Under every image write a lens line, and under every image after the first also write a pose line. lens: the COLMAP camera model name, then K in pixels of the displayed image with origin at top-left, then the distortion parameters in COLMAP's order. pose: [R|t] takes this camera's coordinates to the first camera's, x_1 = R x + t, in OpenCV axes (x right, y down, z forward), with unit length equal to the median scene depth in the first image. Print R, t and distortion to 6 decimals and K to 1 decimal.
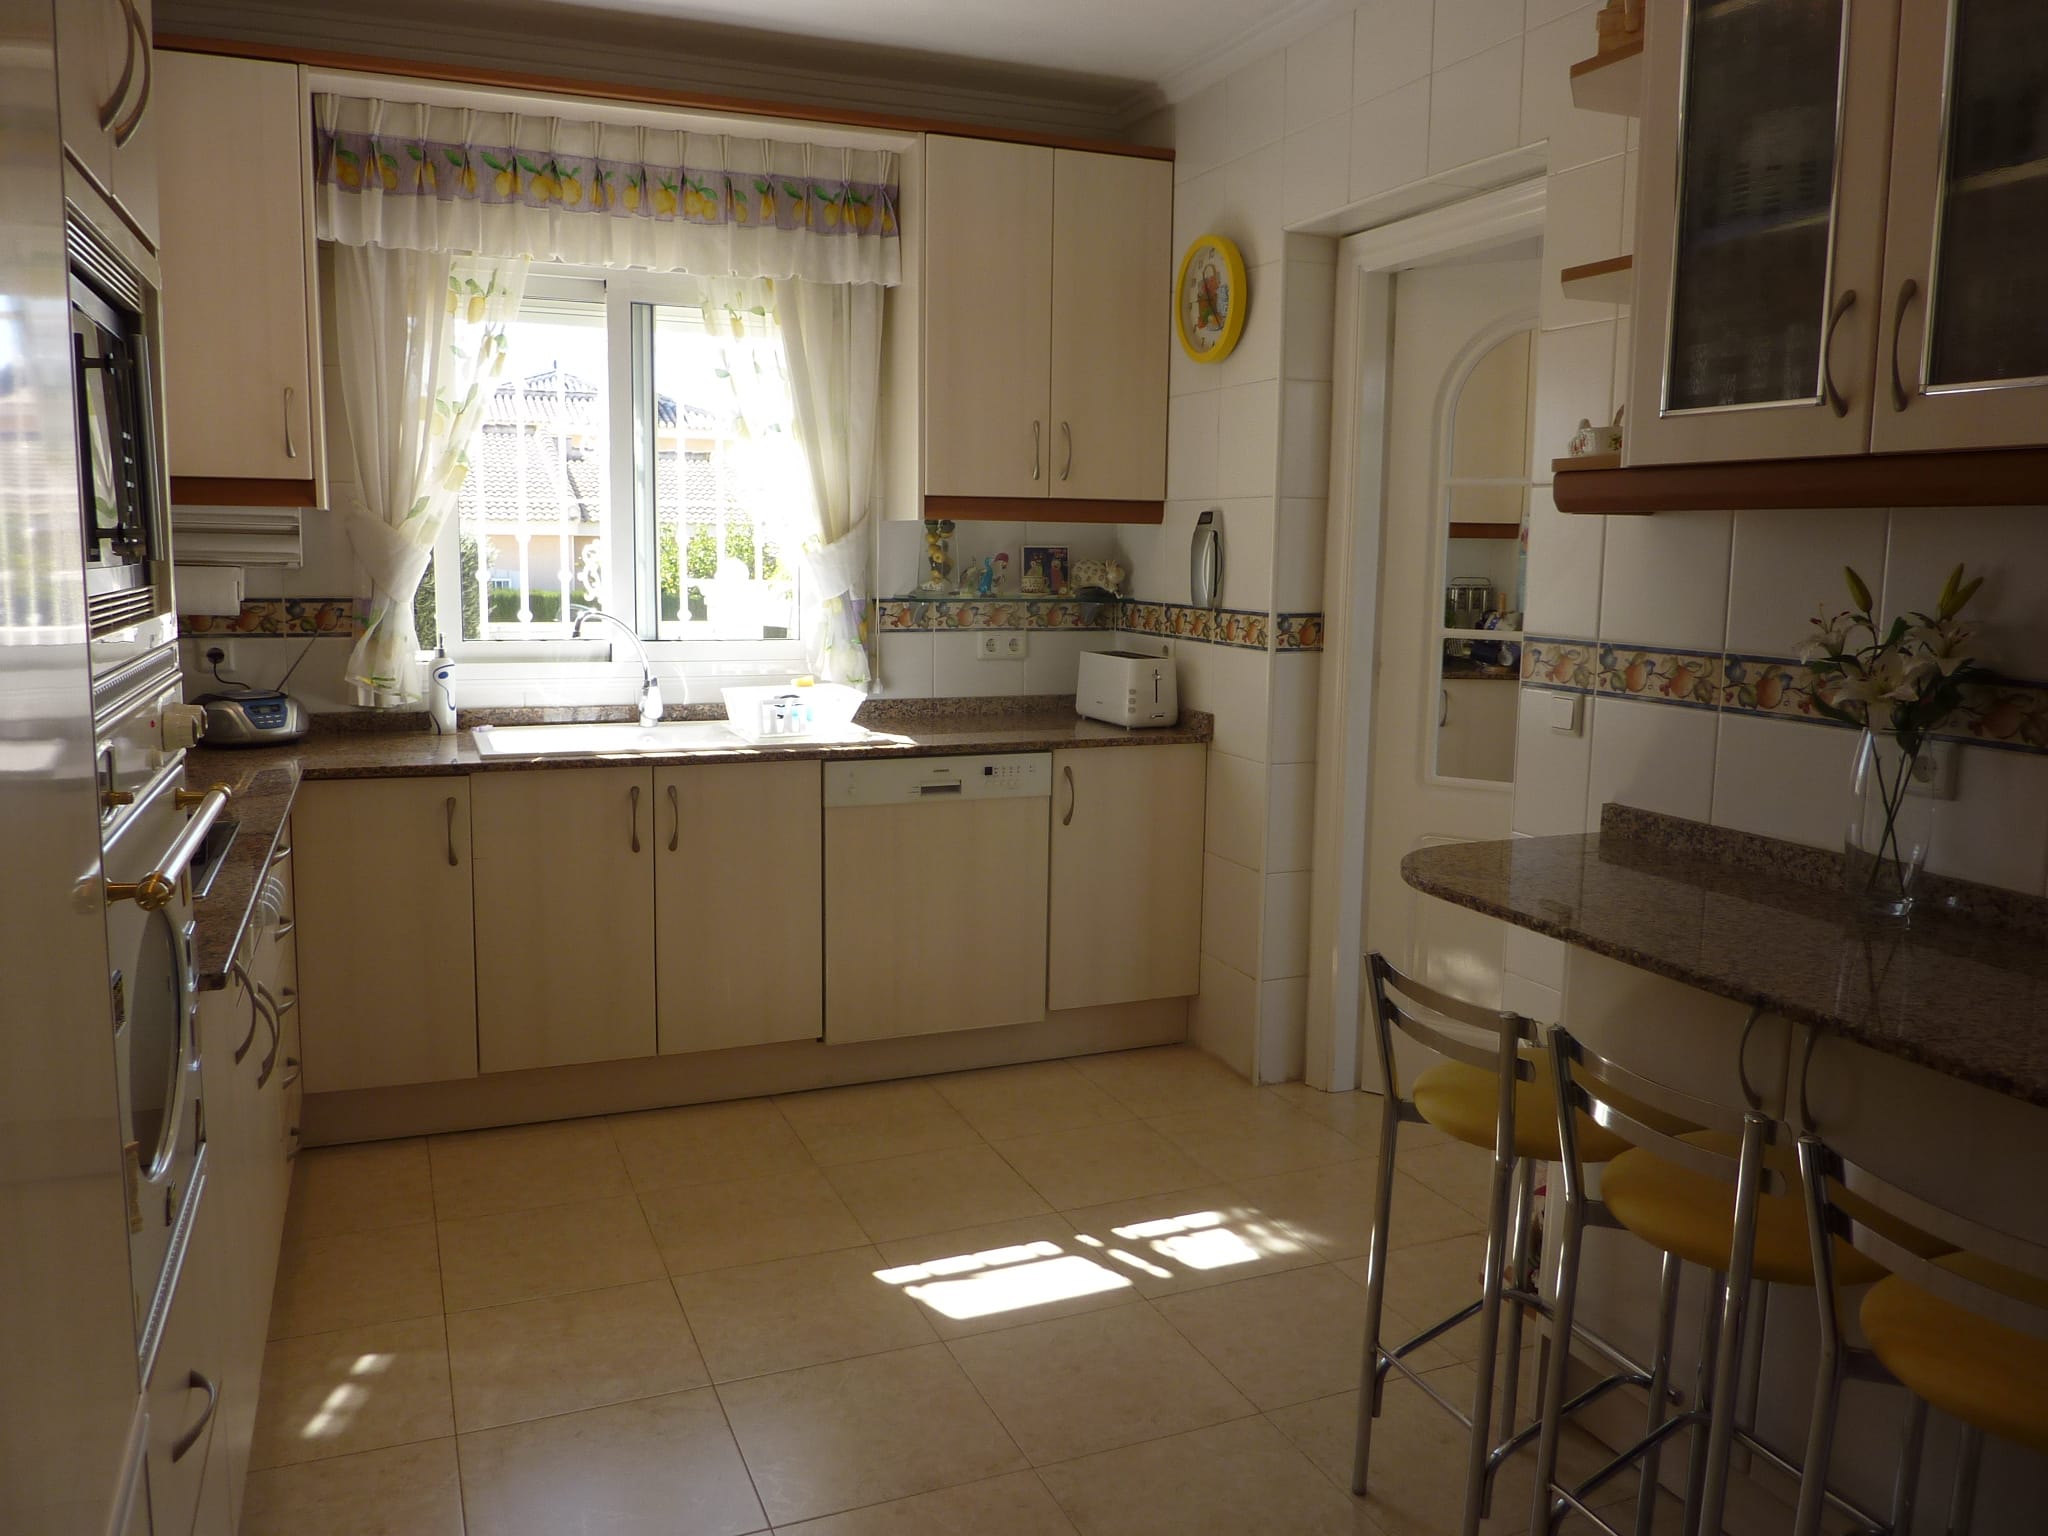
lens RADIAL K [[1549.6, 0, 1033.6], [0, 1549.6, 764.3], [0, 0, 1]] dist [-0.028287, -0.007501]
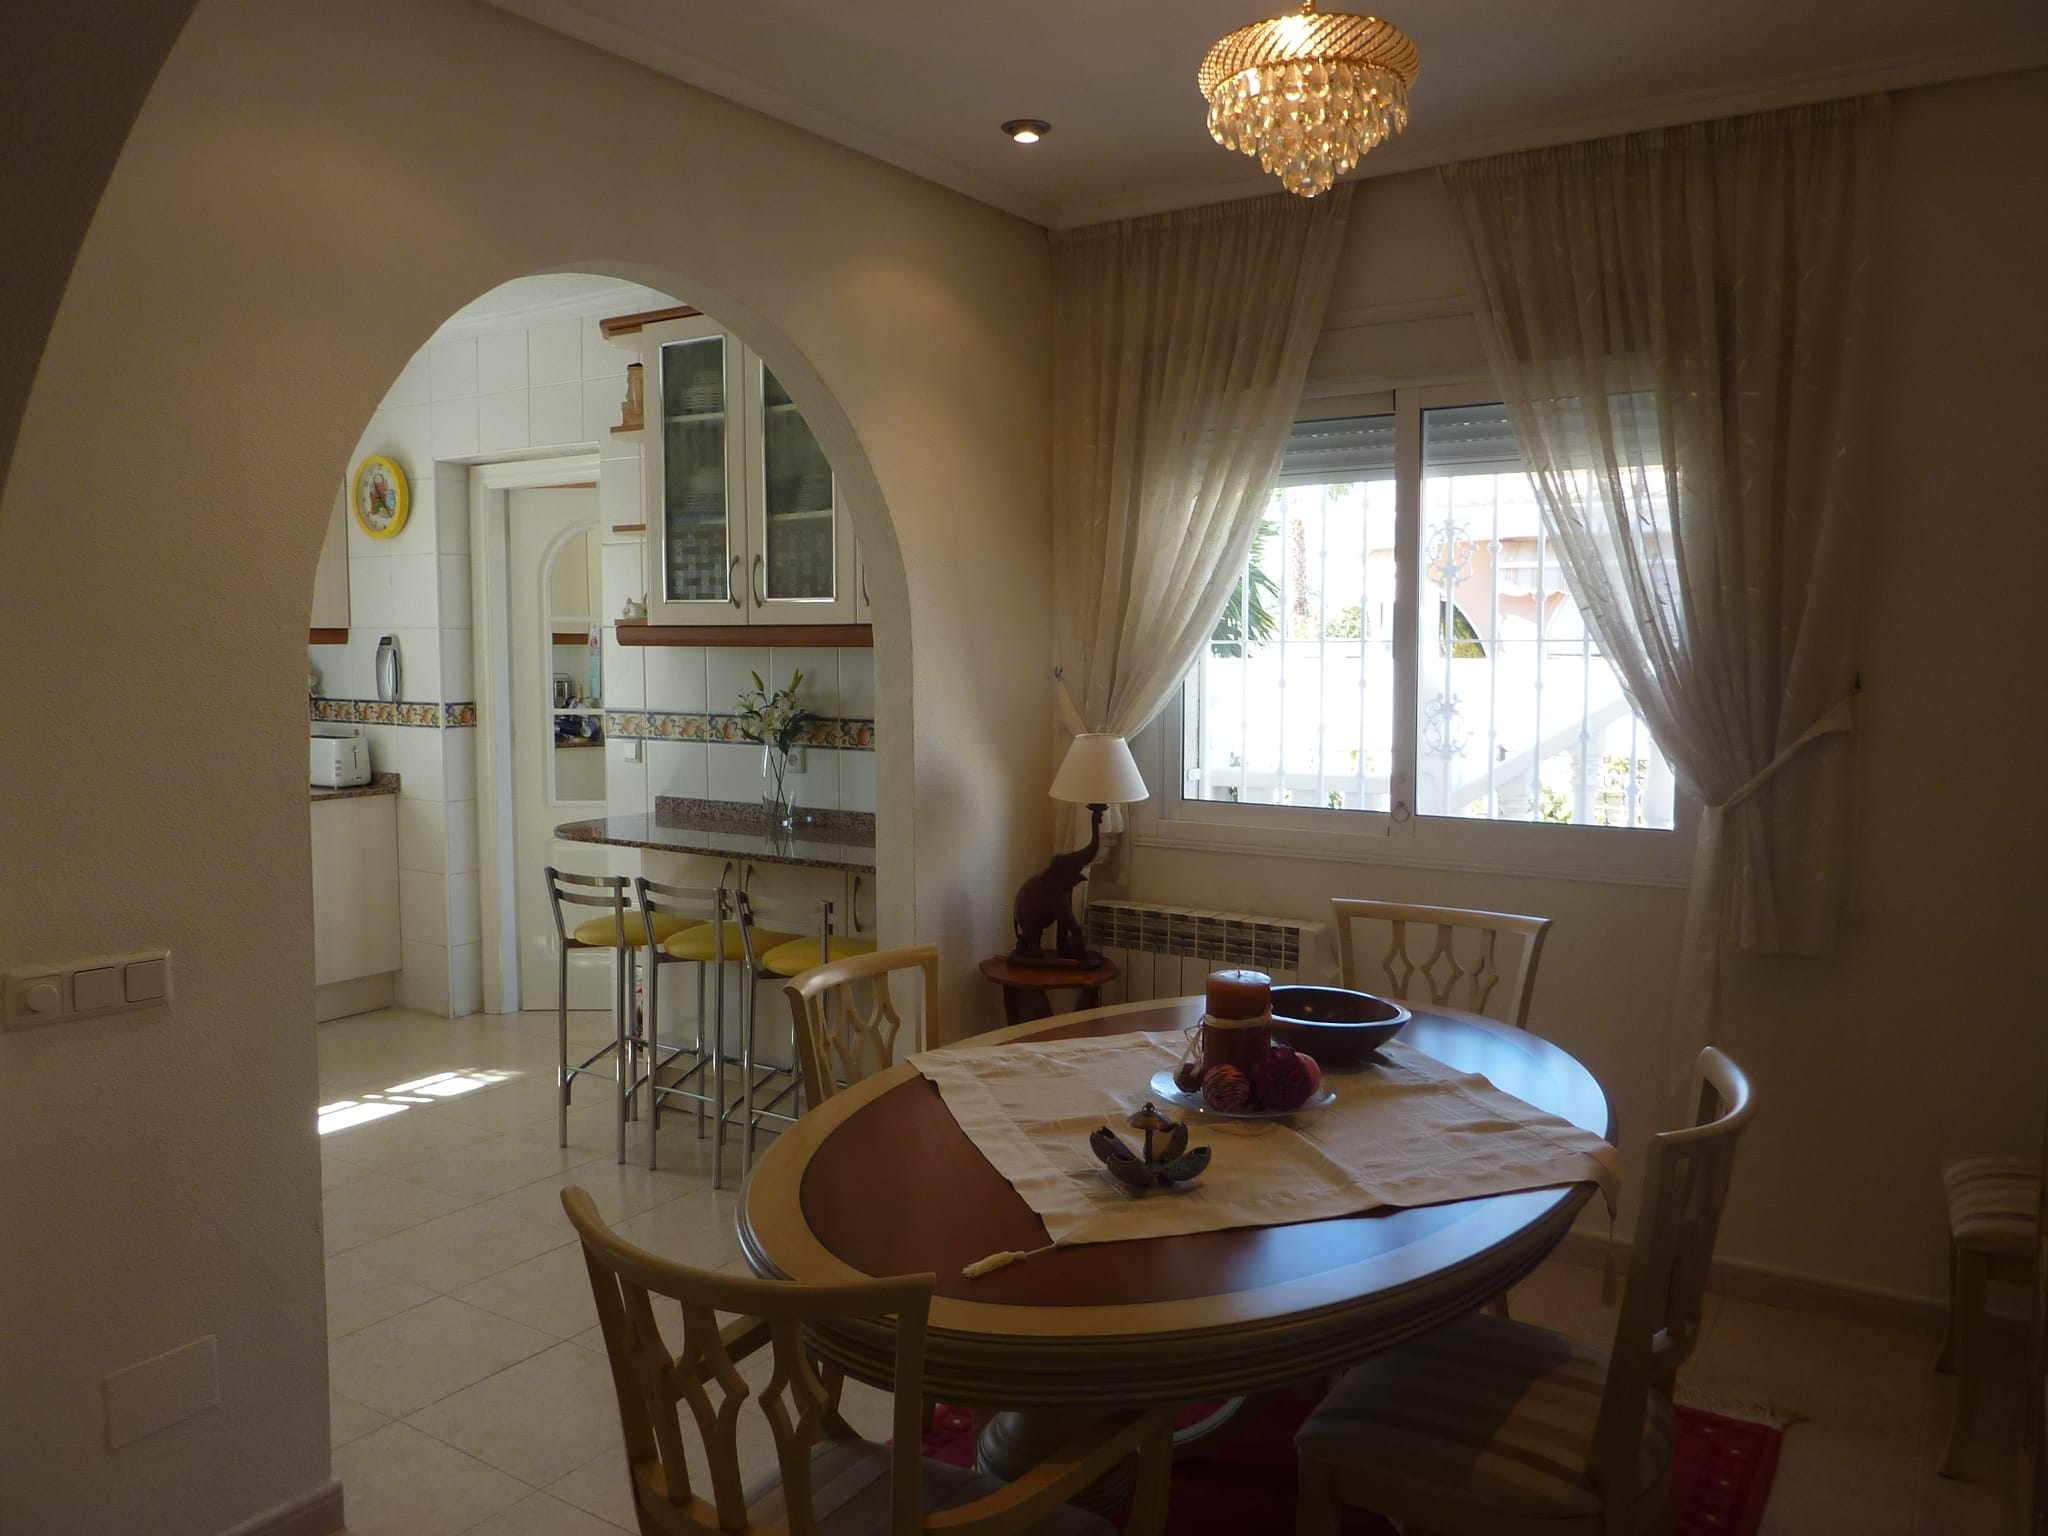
lens RADIAL K [[1549.6, 0, 1033.6], [0, 1549.6, 764.3], [0, 0, 1]] dist [-0.028287, -0.007501]
pose [[0.832242, -0.060799, 0.551069, -0.266801], [0.089874, 0.995617, -0.025885, 0.072109], [-0.547080, 0.071069, 0.834058, -0.777868]]
